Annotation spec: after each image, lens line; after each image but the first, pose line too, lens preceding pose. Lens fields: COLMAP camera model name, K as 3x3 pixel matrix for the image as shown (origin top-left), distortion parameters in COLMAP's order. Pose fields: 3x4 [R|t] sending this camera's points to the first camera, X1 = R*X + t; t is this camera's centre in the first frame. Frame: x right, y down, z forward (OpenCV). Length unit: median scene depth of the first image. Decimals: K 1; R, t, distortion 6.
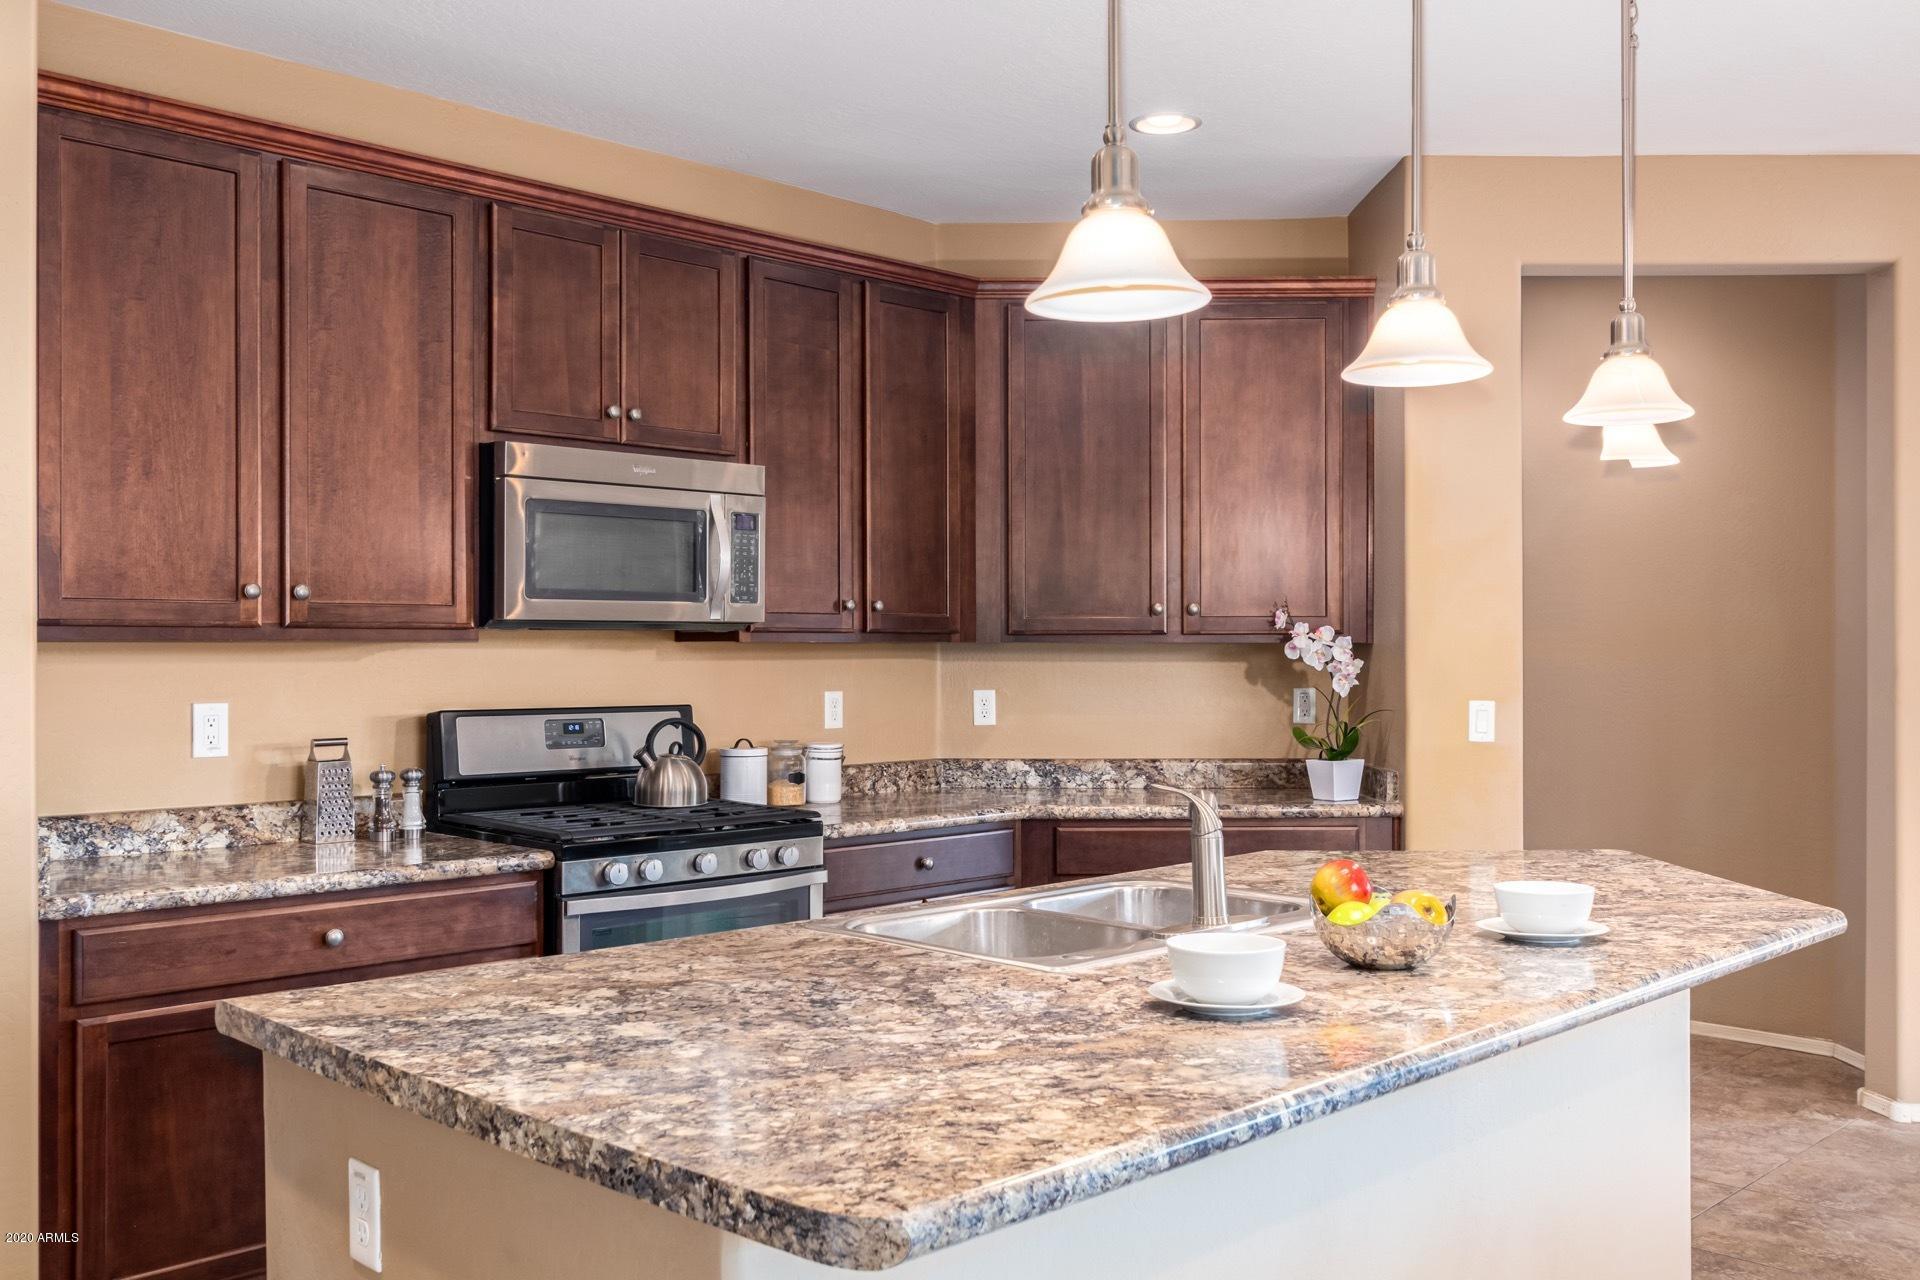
lens RADIAL K [[1660.9, 0, 957.5], [0, 1660.9, 658.8], [0, 0, 1]] dist [0.002576, 0.011738]
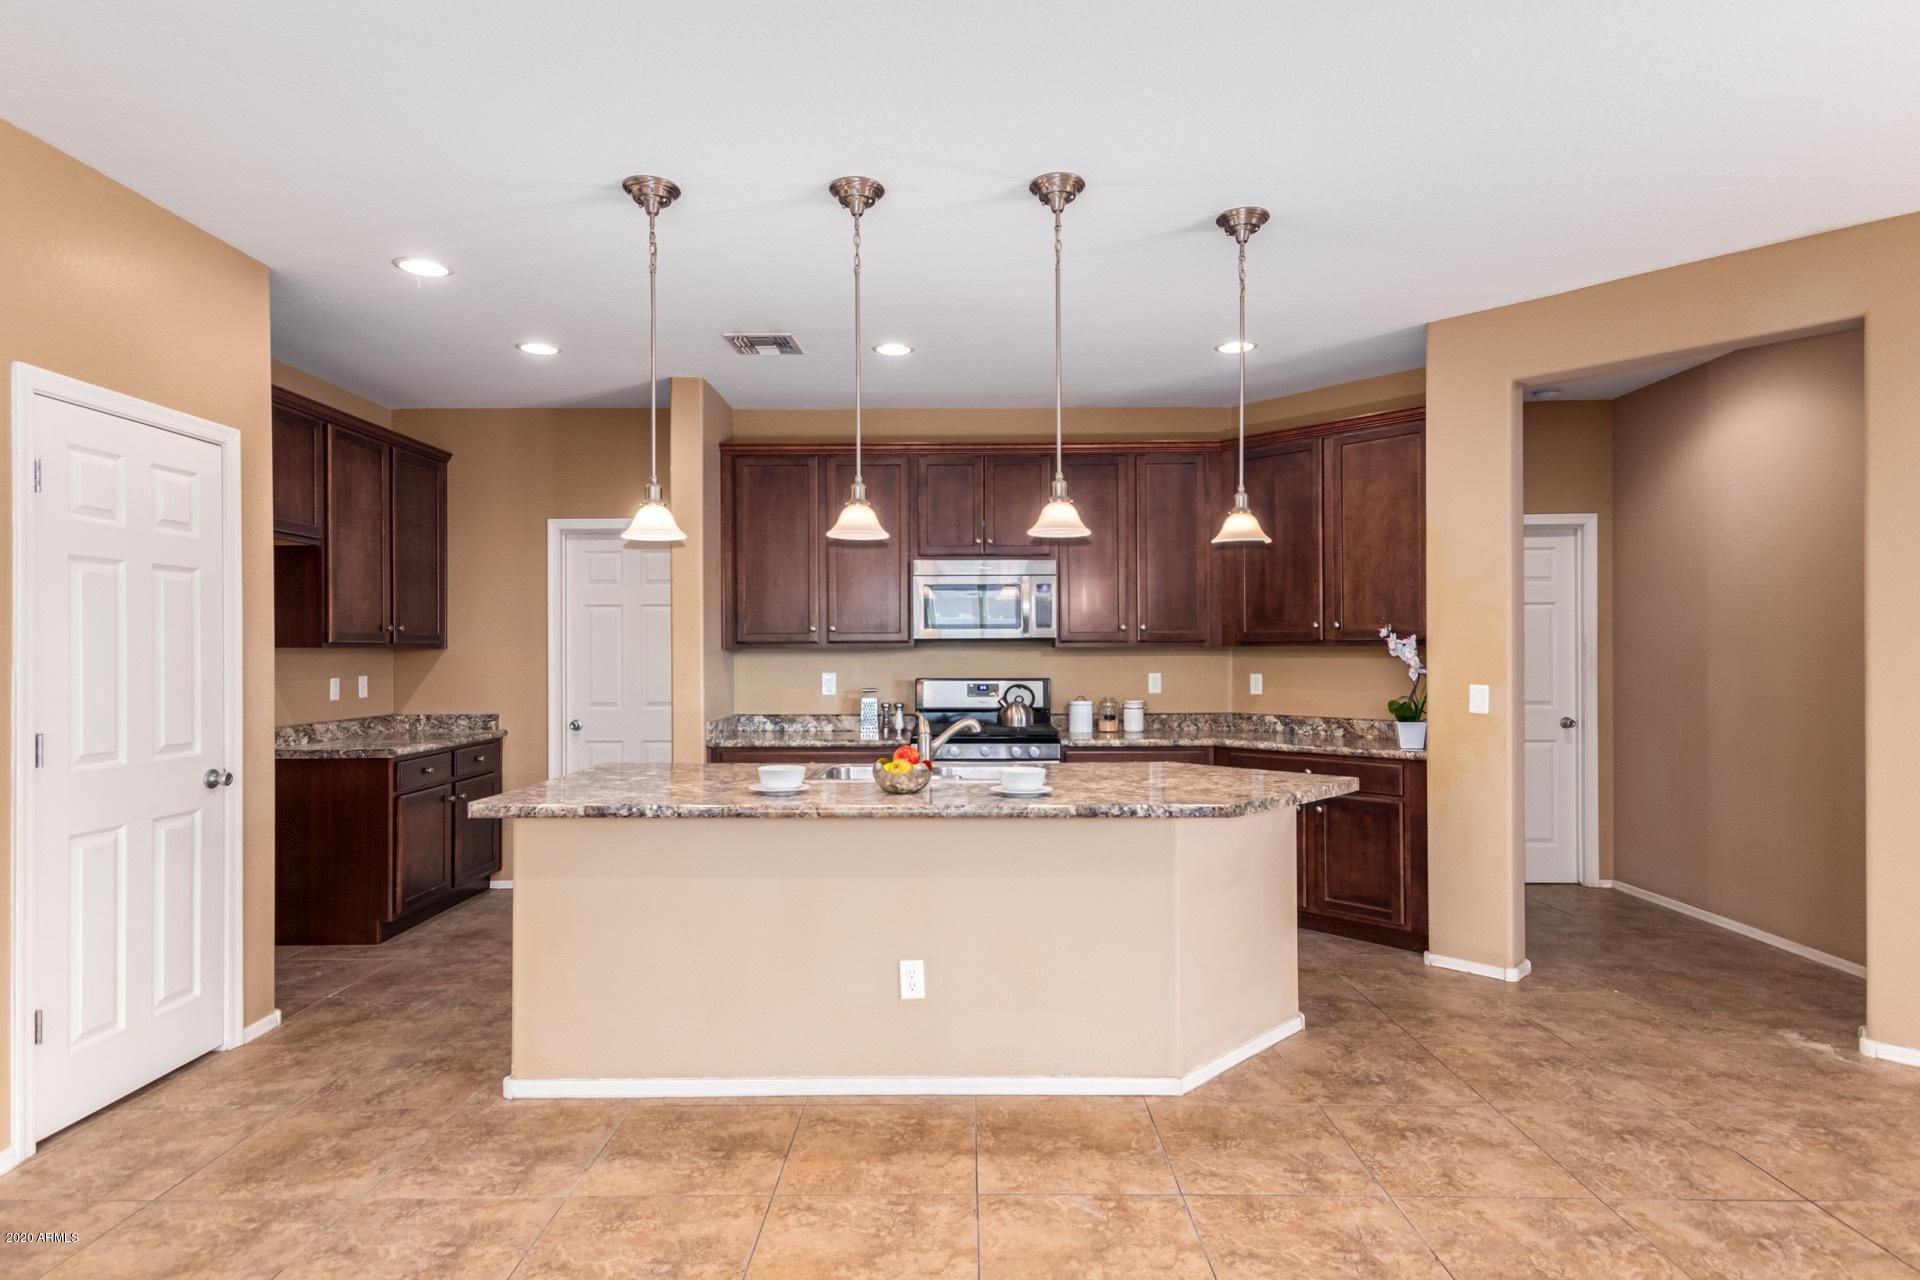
lens RADIAL K [[1017.6, 0, 971.2], [0, 1017.6, 657.9], [0, 0, 1]] dist [0.025909, -0.001550]
pose [[0.710173, 0.001831, -0.704025, 0.691800], [-0.001053, 0.999998, 0.001538, 0.000954], [0.704026, -0.000351, 0.710174, 0.051597]]
